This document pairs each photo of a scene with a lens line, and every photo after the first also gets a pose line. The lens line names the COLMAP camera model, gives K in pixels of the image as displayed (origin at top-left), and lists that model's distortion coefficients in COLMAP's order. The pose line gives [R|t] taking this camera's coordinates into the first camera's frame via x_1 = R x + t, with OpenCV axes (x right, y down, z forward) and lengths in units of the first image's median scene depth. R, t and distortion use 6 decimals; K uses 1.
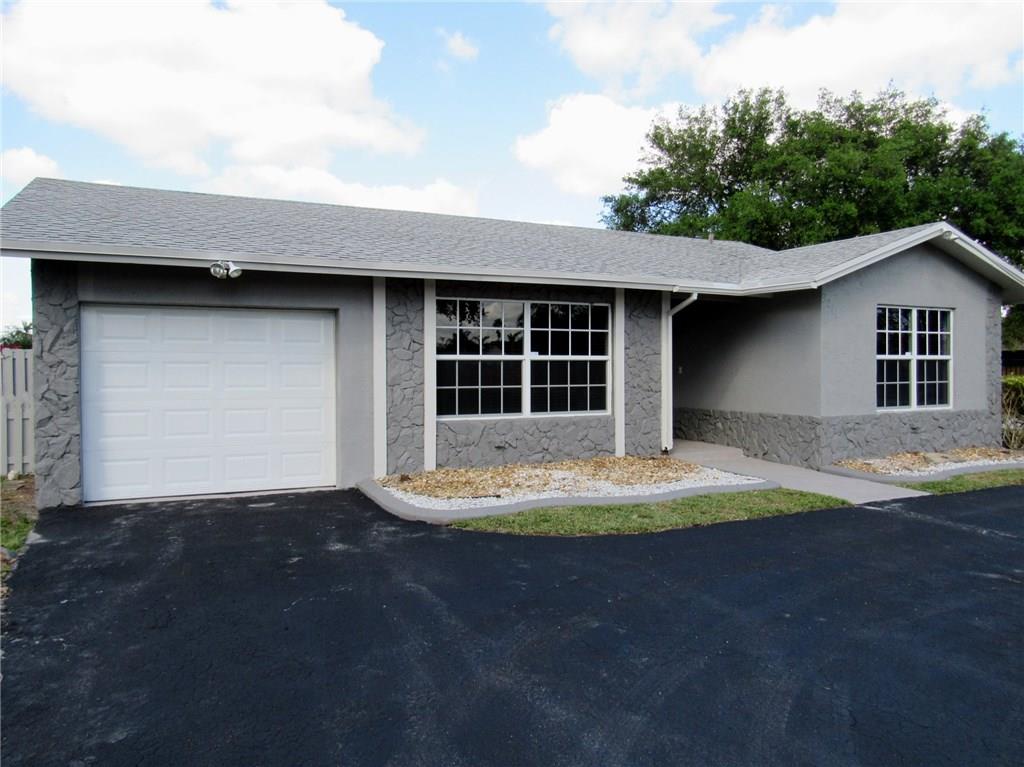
lens RADIAL K [[760.4, 0, 510.0], [0, 760.4, 384.5], [0, 0, 1]] dist [-0.029112, 0.015838]
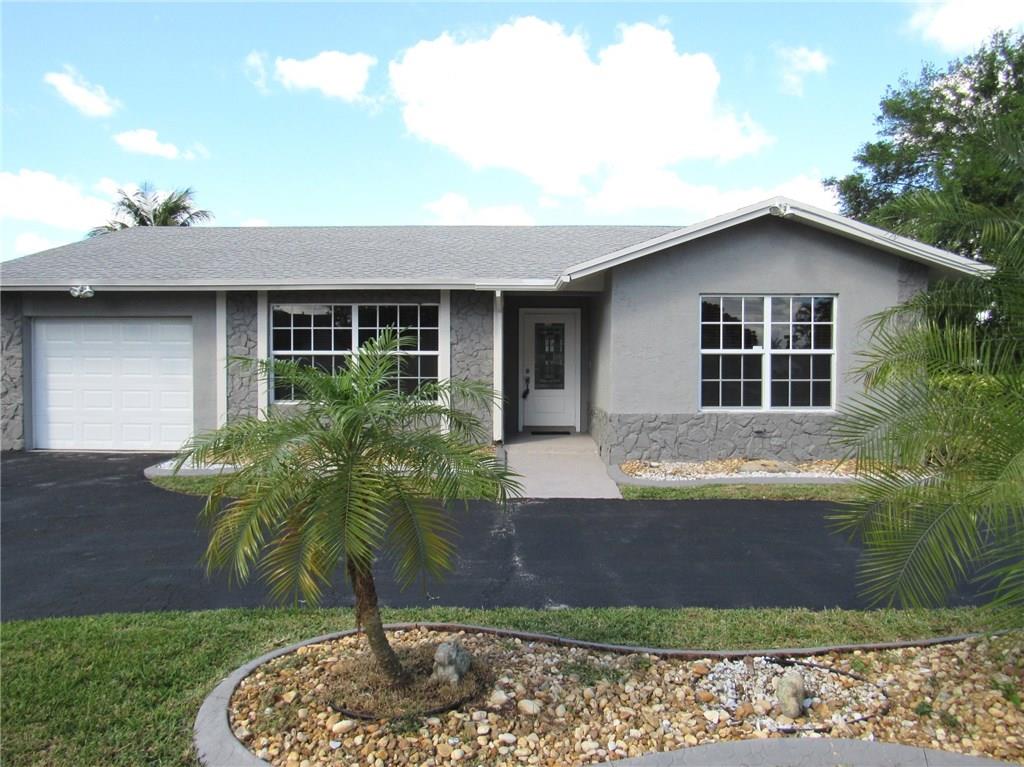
lens RADIAL K [[760.4, 0, 514.5], [0, 760.4, 379.2], [0, 0, 1]] dist [-0.029112, 0.015838]
pose [[0.884087, 0.012546, -0.467154, 0.739377], [-0.016068, 0.999865, -0.003556, 0.004390], [0.467046, 0.010650, 0.884169, 0.086535]]
